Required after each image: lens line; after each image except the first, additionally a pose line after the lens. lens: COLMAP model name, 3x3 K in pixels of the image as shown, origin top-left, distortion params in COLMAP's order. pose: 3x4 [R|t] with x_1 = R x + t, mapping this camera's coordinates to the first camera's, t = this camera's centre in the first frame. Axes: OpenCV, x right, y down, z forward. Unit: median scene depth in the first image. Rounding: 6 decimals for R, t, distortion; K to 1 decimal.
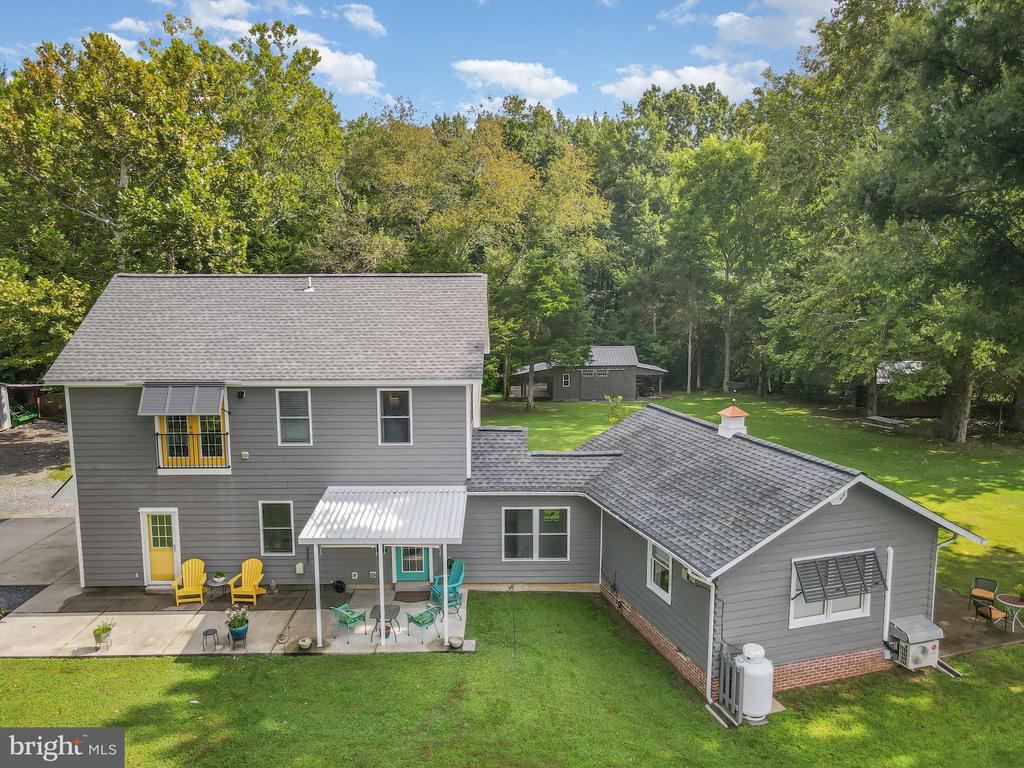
lens RADIAL K [[728.7, 0, 516.6], [0, 728.7, 374.7], [0, 0, 1]] dist [-0.003809, -0.004492]
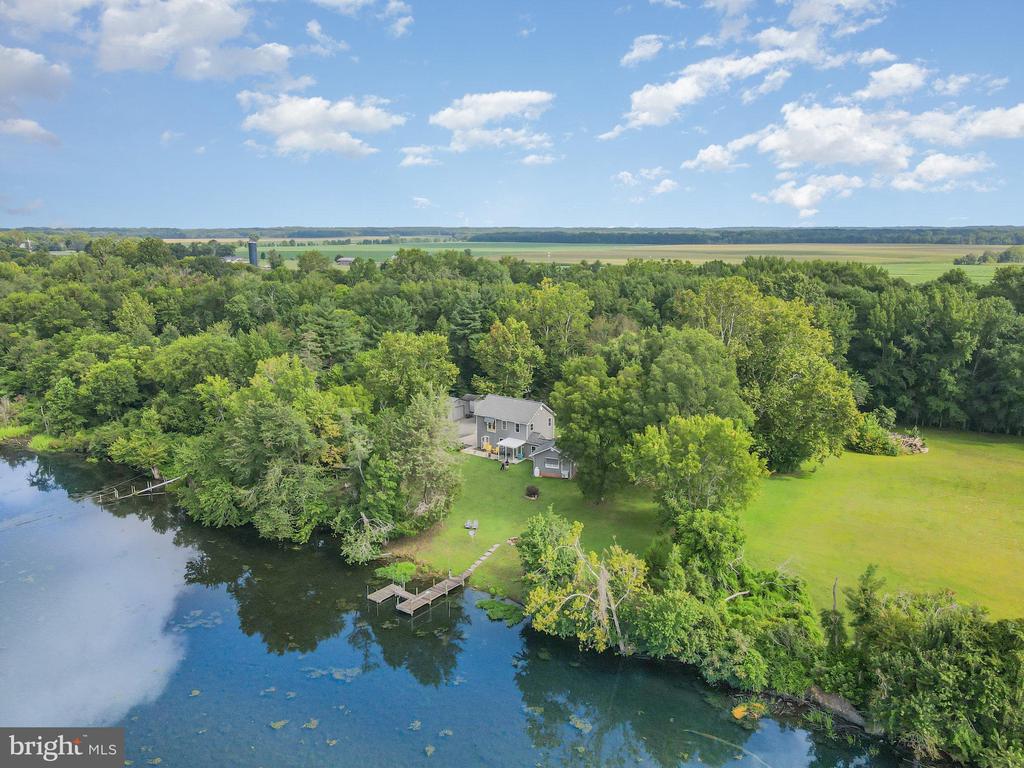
lens RADIAL K [[728.7, 0, 511.7], [0, 728.7, 384.1], [0, 0, 1]] dist [-0.003809, -0.004492]
pose [[0.777387, 0.128345, -0.615790, 0.437805], [-0.106693, 0.991682, 0.071998, -0.092245], [0.619908, 0.009730, 0.784614, -0.476054]]
